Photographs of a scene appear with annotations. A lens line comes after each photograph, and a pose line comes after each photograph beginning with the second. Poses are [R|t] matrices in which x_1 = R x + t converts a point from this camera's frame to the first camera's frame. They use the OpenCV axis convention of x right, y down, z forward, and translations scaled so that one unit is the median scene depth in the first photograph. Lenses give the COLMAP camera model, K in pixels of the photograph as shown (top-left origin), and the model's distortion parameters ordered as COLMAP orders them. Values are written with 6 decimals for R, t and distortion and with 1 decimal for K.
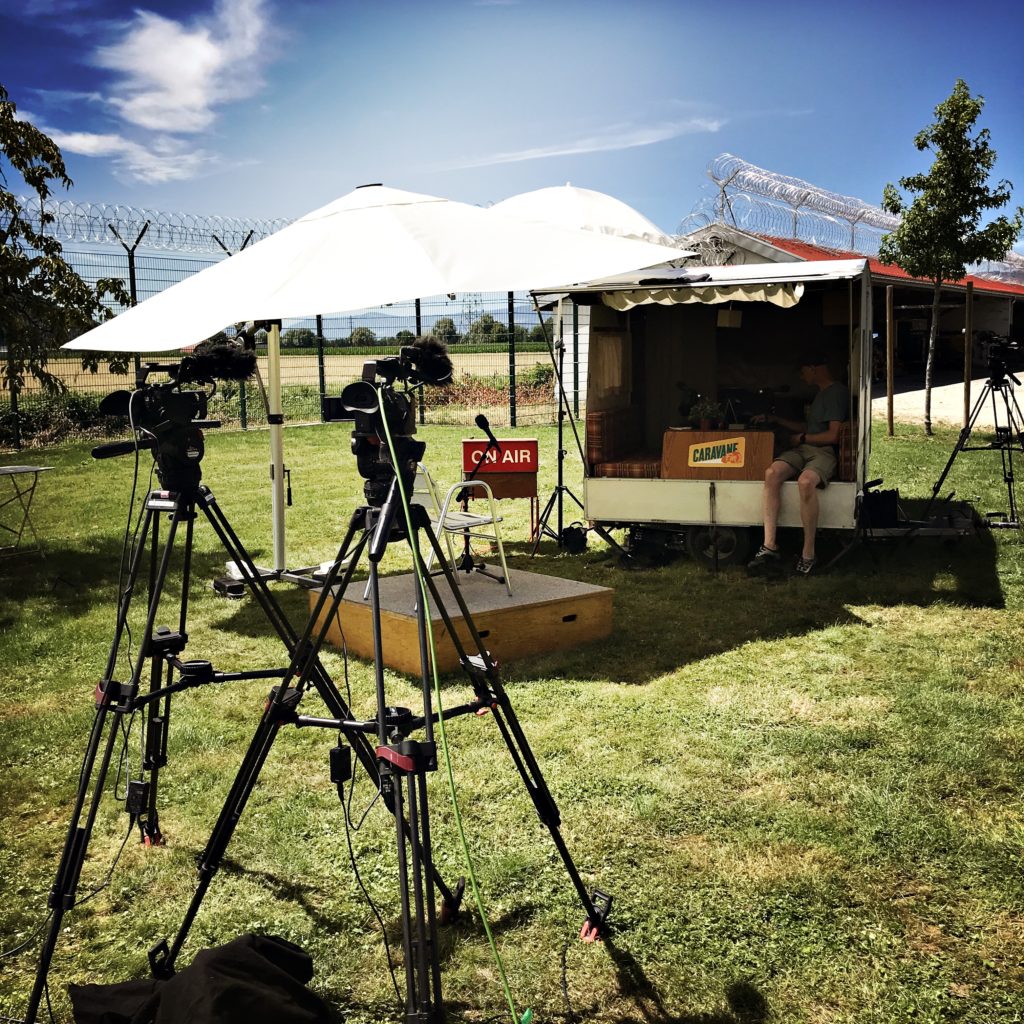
lens RADIAL K [[1288.1, 0, 512.0], [0, 1288.1, 512.0], [0, 0, 1]] dist [0.000308, 1.084700]
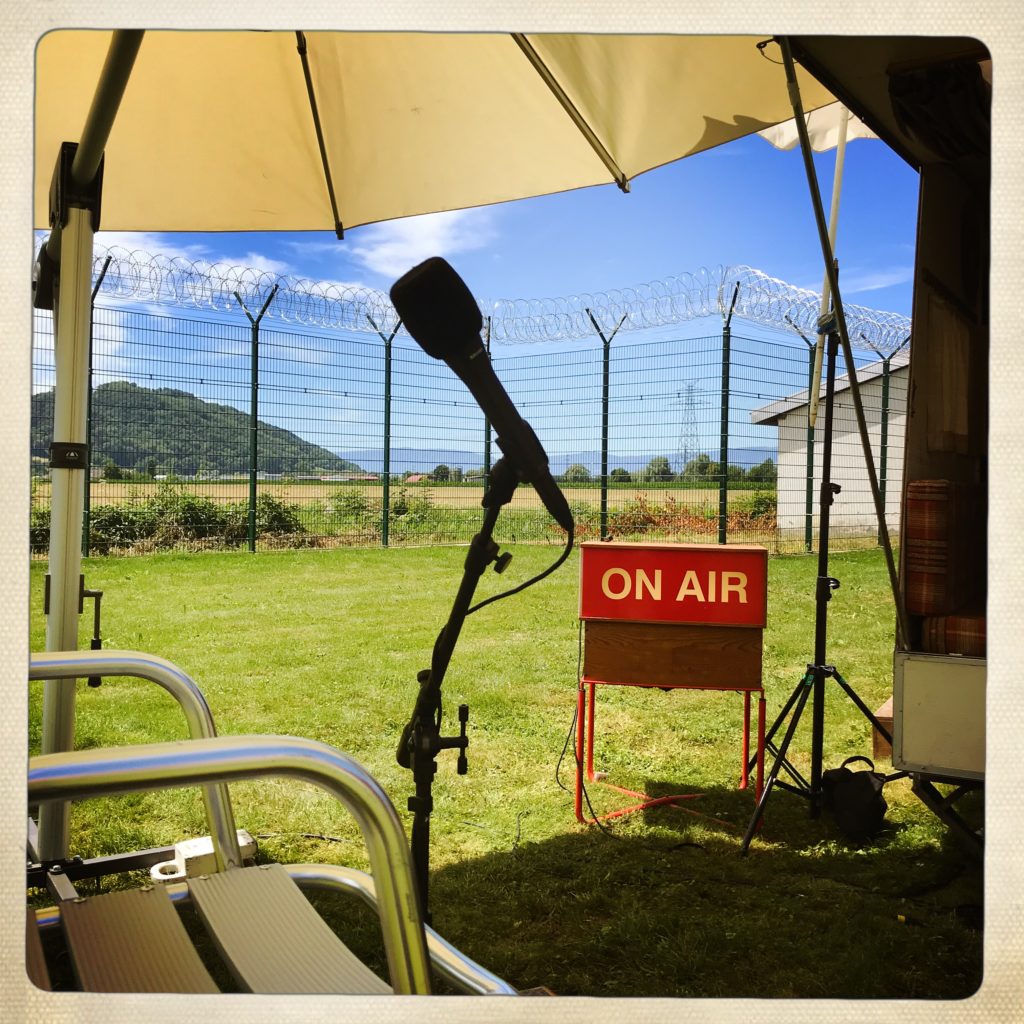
lens RADIAL K [[1110.7, 0, 512.0], [0, 1110.7, 512.0], [0, 0, 1]] dist [0.020341, 0.015784]
pose [[0.980829, 0.035078, -0.191689, 0.007576], [-0.057344, 0.992067, -0.111872, -0.023381], [0.186244, 0.120719, 0.975059, 0.629111]]
